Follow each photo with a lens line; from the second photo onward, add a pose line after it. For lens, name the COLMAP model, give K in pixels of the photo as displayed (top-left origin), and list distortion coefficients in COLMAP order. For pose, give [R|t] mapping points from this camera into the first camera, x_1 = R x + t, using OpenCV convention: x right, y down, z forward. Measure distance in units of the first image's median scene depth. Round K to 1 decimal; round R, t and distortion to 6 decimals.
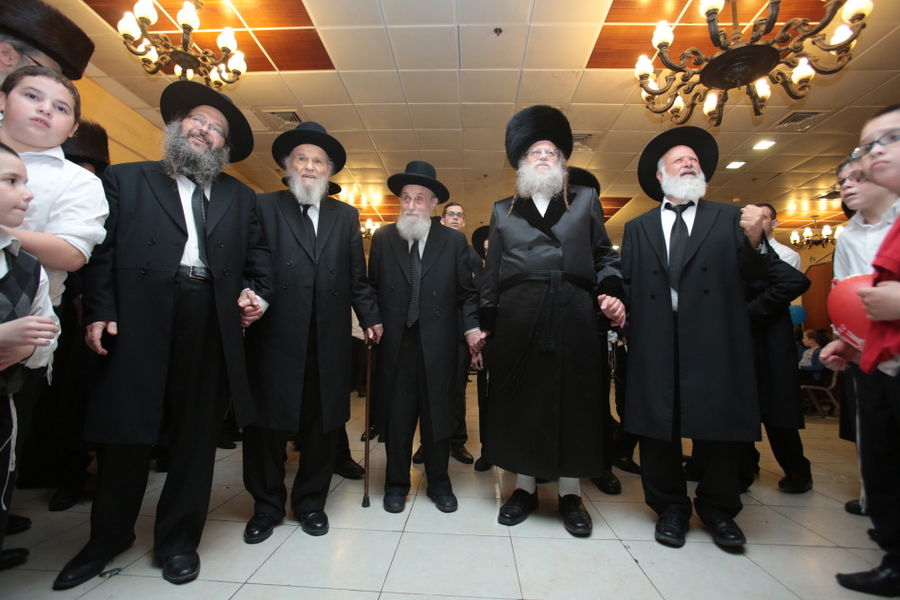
lens RADIAL K [[430.1, 0, 450.0], [0, 430.1, 300.0], [0, 0, 1]] dist [-0.041642, 0.011331]
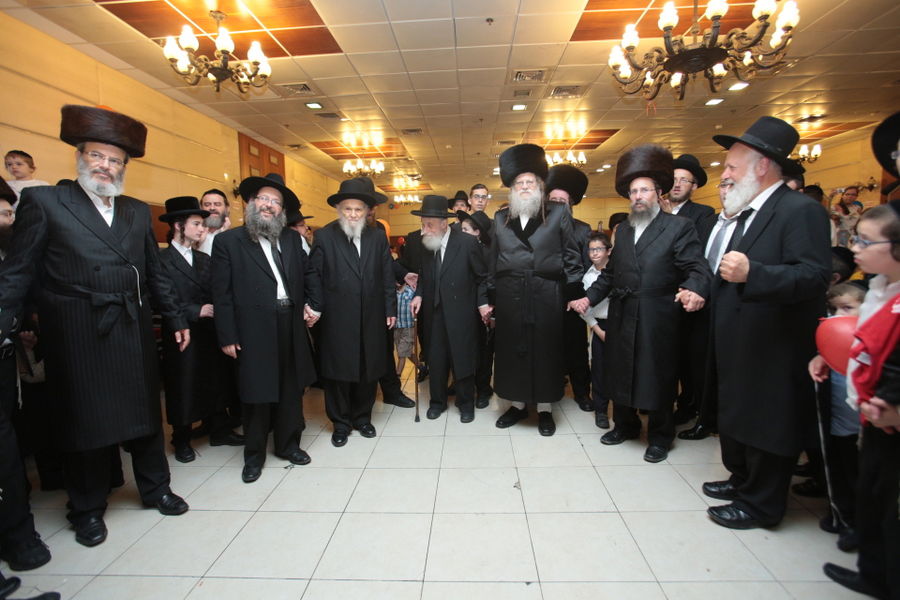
lens RADIAL K [[430.1, 0, 450.0], [0, 430.1, 300.0], [0, 0, 1]] dist [-0.041642, 0.011331]
pose [[0.998549, -0.053700, -0.004118, -0.042736], [0.053349, 0.975759, 0.212246, -0.252092], [-0.007379, -0.212157, 0.977208, -0.403219]]
